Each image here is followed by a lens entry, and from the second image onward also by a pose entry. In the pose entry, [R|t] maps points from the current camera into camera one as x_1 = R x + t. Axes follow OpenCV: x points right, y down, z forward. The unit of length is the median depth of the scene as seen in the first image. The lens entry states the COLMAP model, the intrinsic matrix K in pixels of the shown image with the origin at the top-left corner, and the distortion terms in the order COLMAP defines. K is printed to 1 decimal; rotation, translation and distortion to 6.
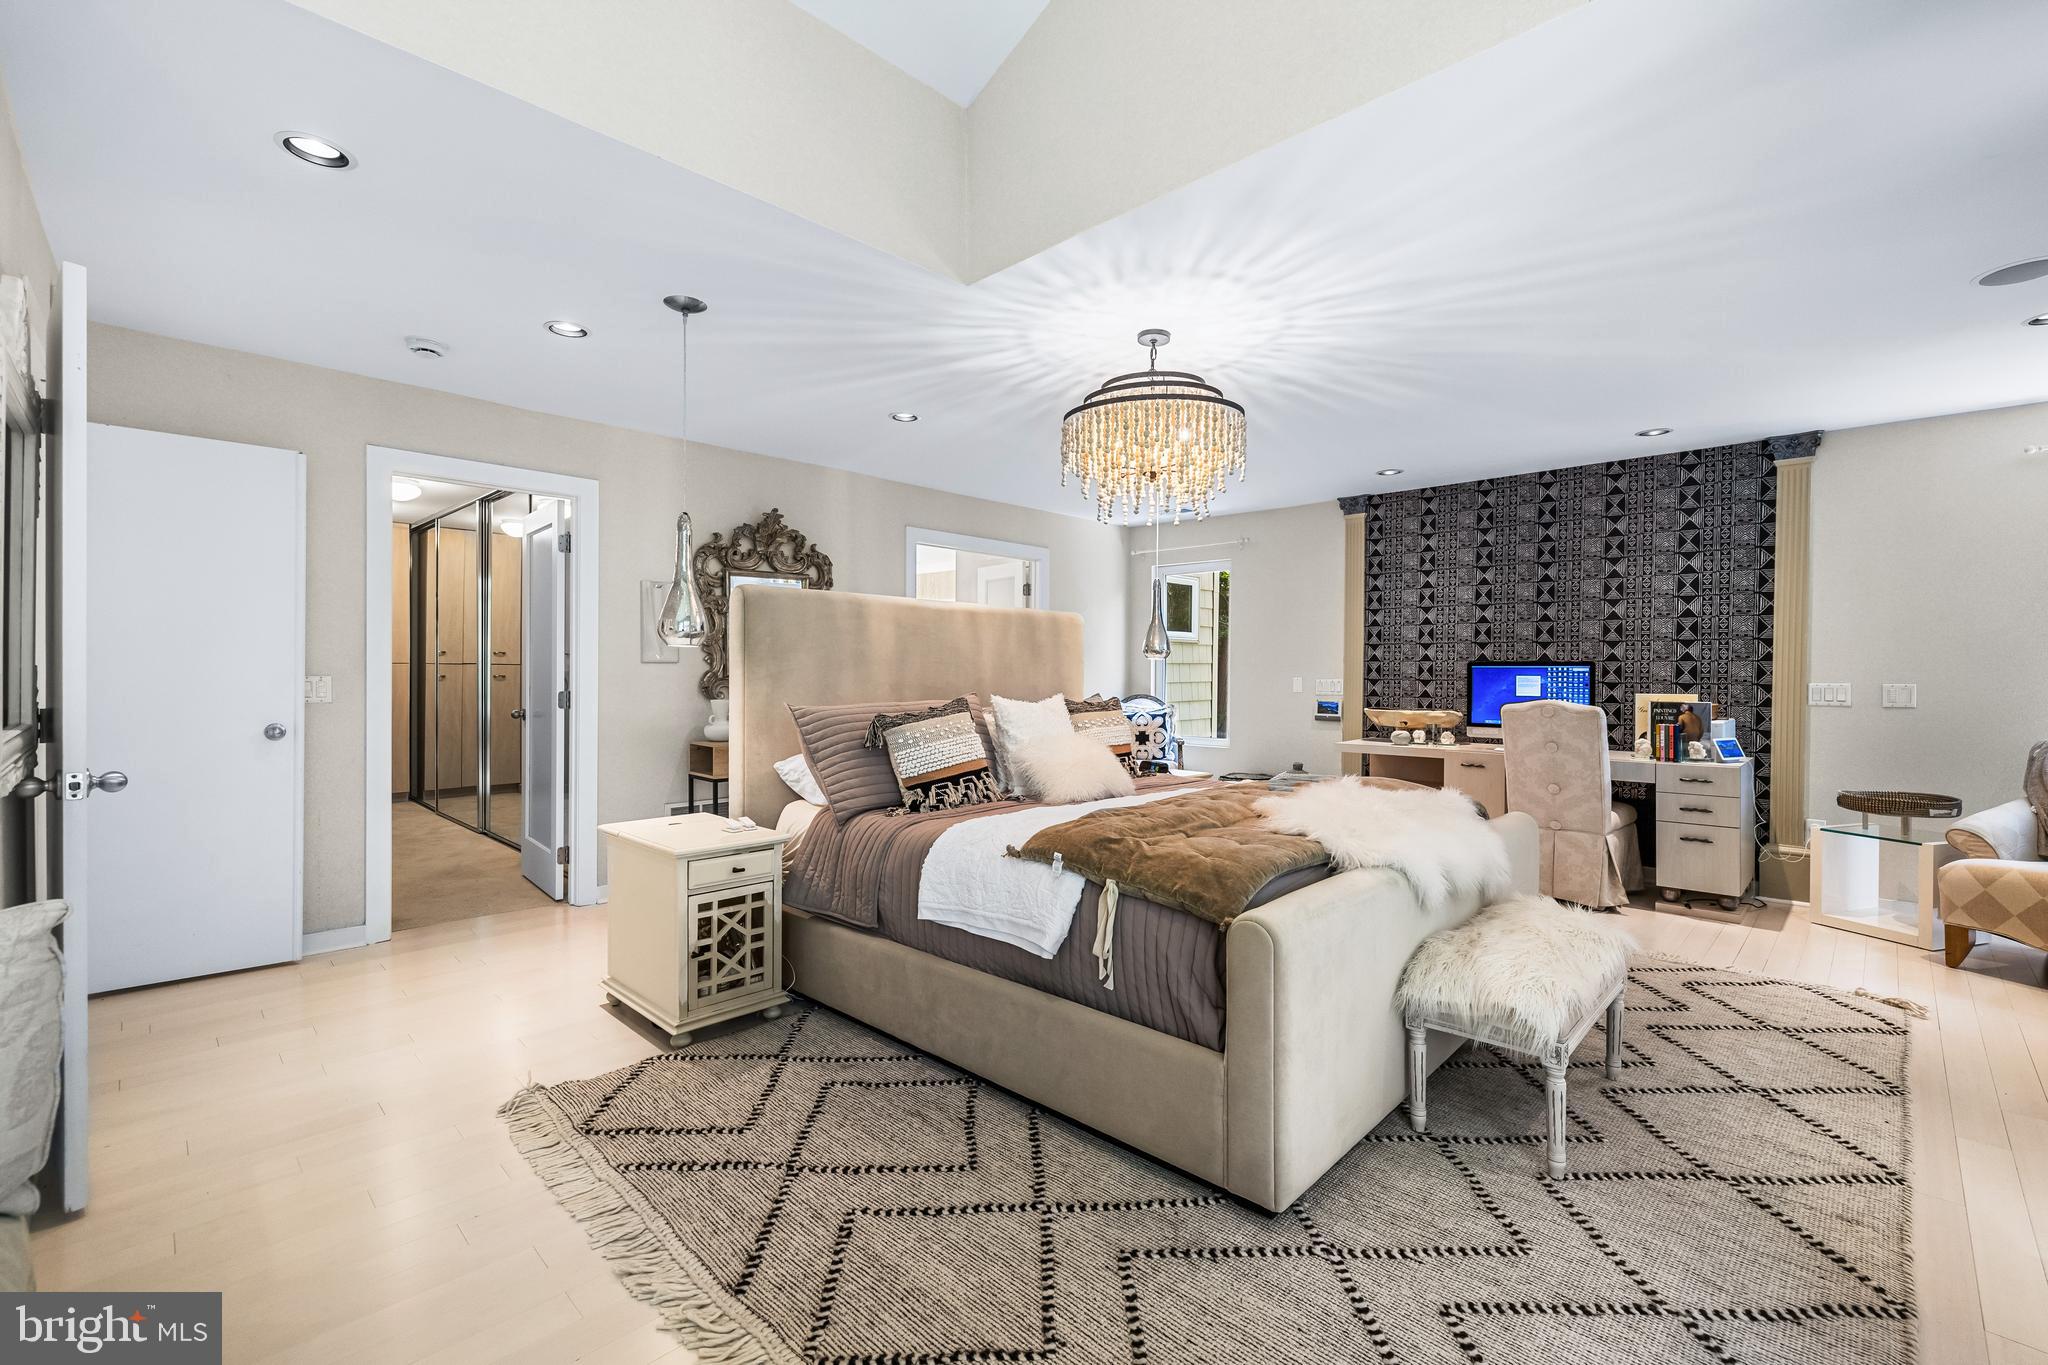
lens RADIAL K [[873.0, 0, 1012.0], [0, 873.0, 681.8], [0, 0, 1]] dist [0.000614, 0.000401]
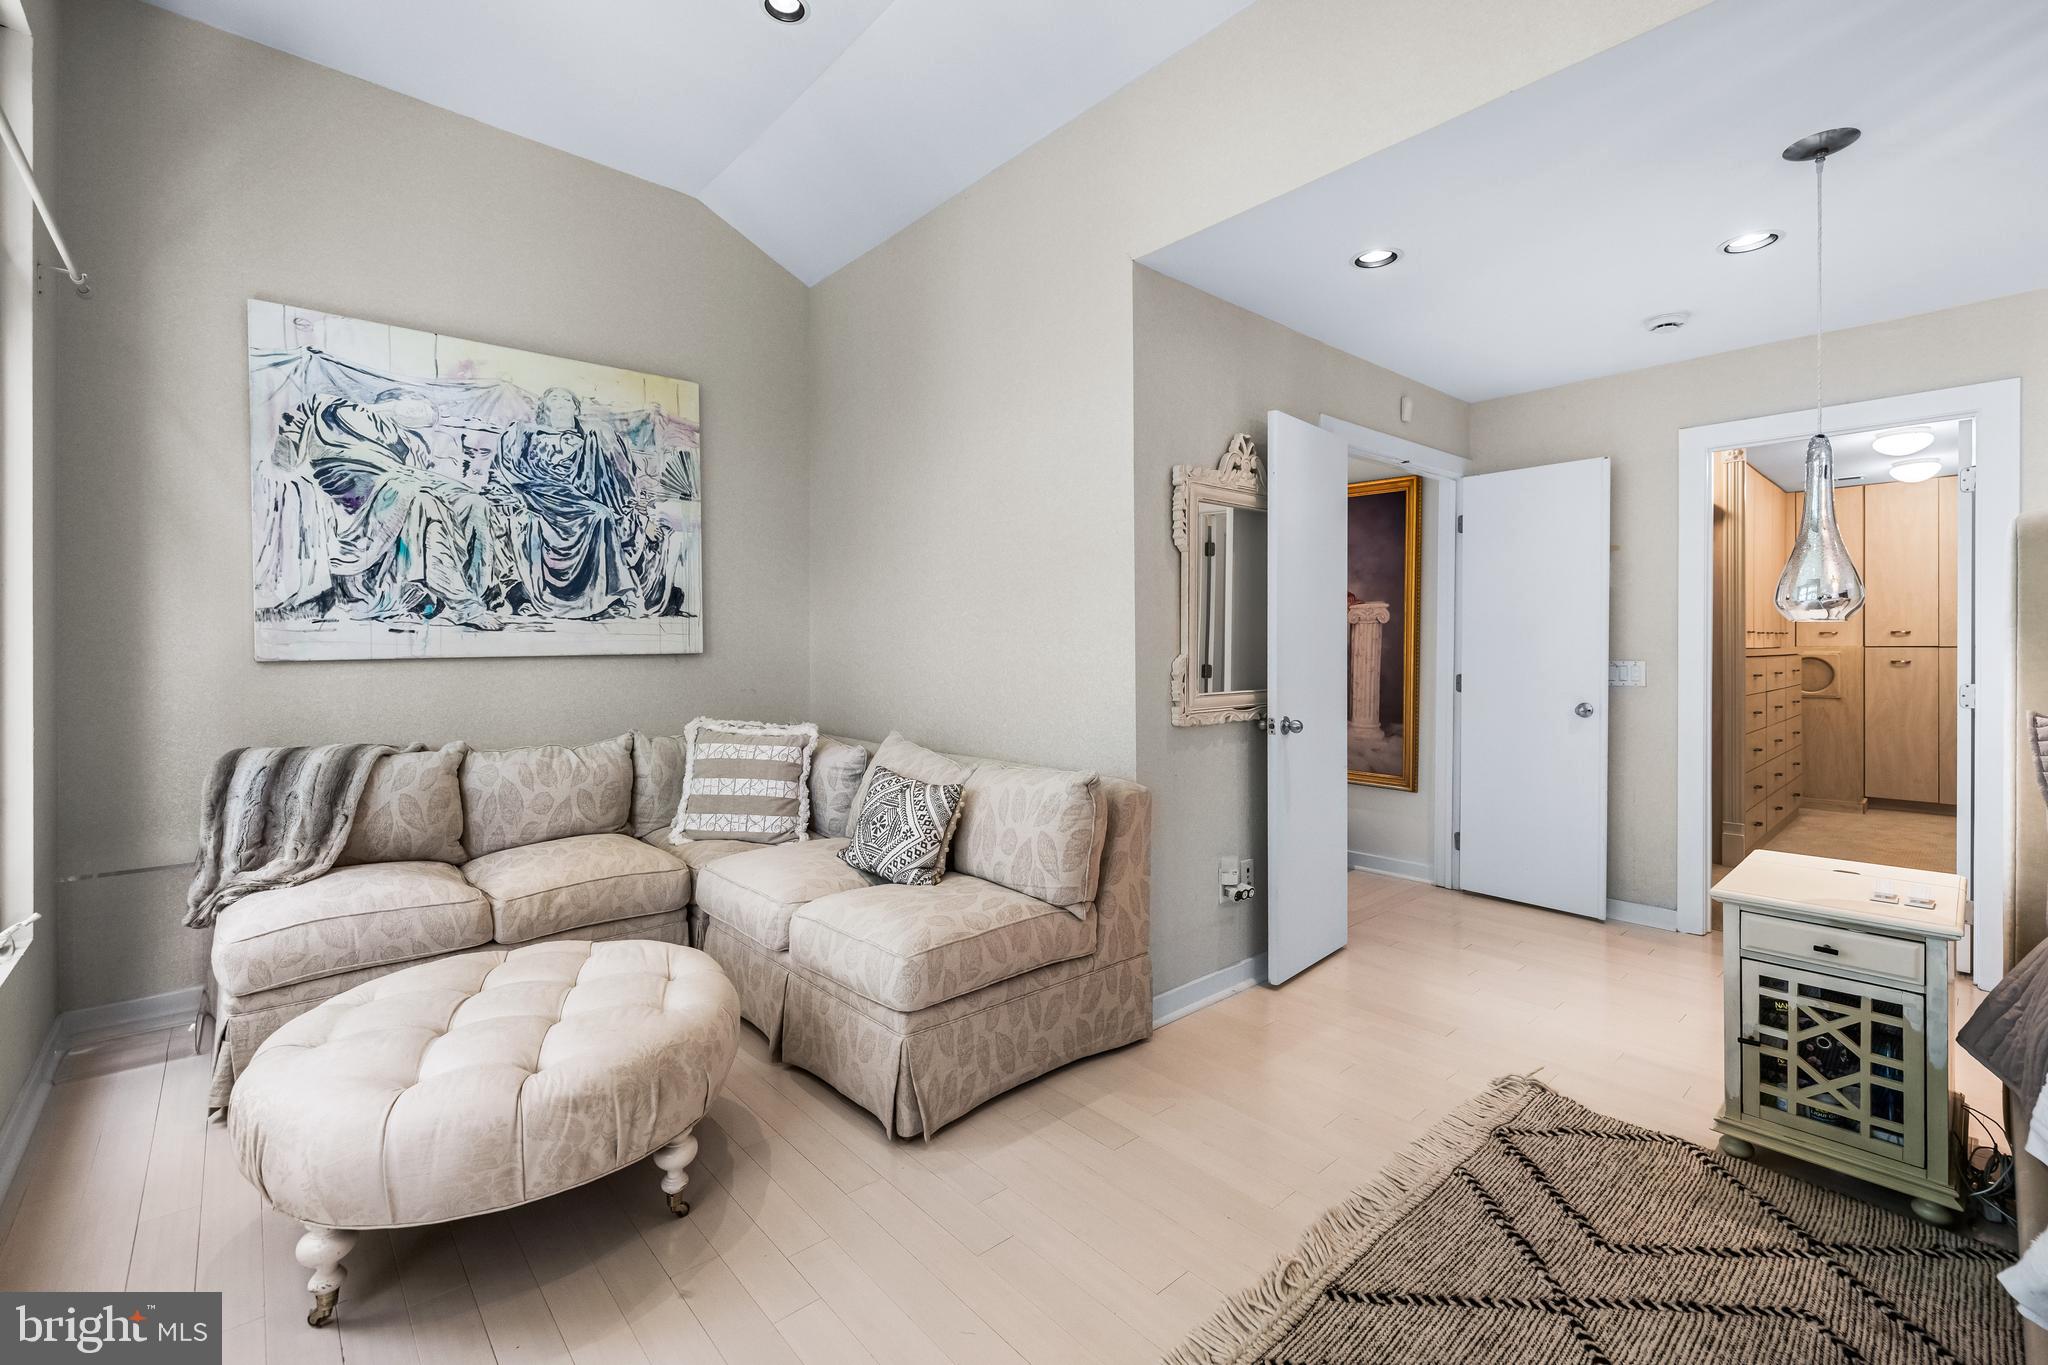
lens RADIAL K [[870.0, 0, 1013.0], [0, 870.0, 651.5], [0, 0, 1]] dist [-0.000097, -0.000048]
pose [[-0.062120, -0.005758, -0.998052, 0.398605], [-0.013501, 0.999897, -0.004928, -0.003531], [0.997977, 0.013169, -0.062191, 0.409884]]
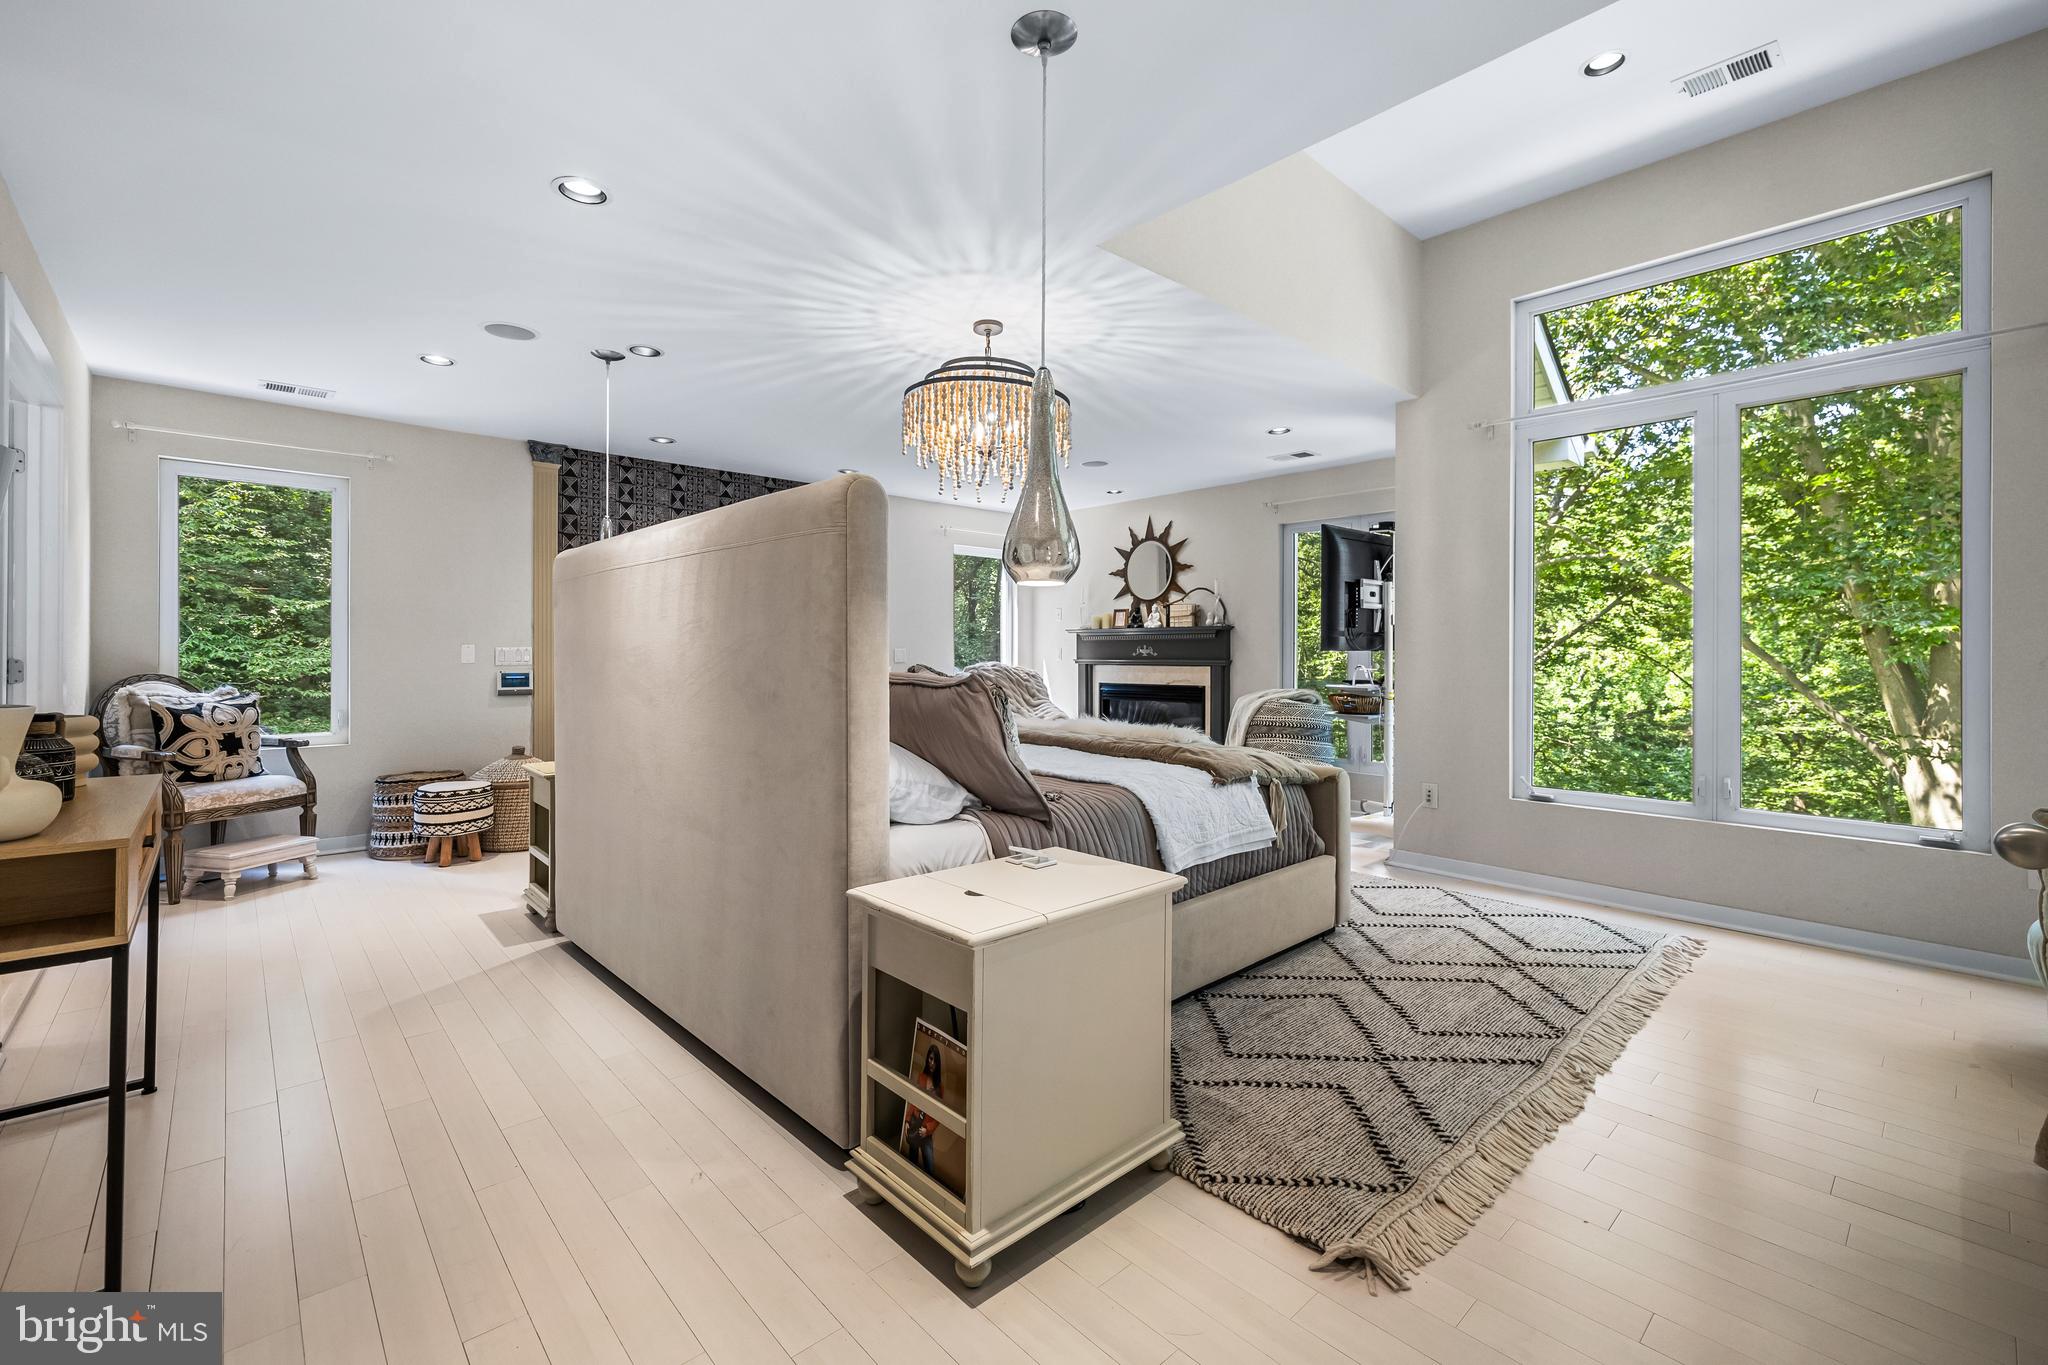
lens RADIAL K [[870.0, 0, 1013.0], [0, 870.0, 651.5], [0, 0, 1]] dist [-0.000097, -0.000048]
pose [[0.051604, -0.005045, 0.998655, -1.049144], [0.008362, 0.999954, 0.004619, 0.003958], [-0.998633, 0.008113, 0.051644, 1.048098]]
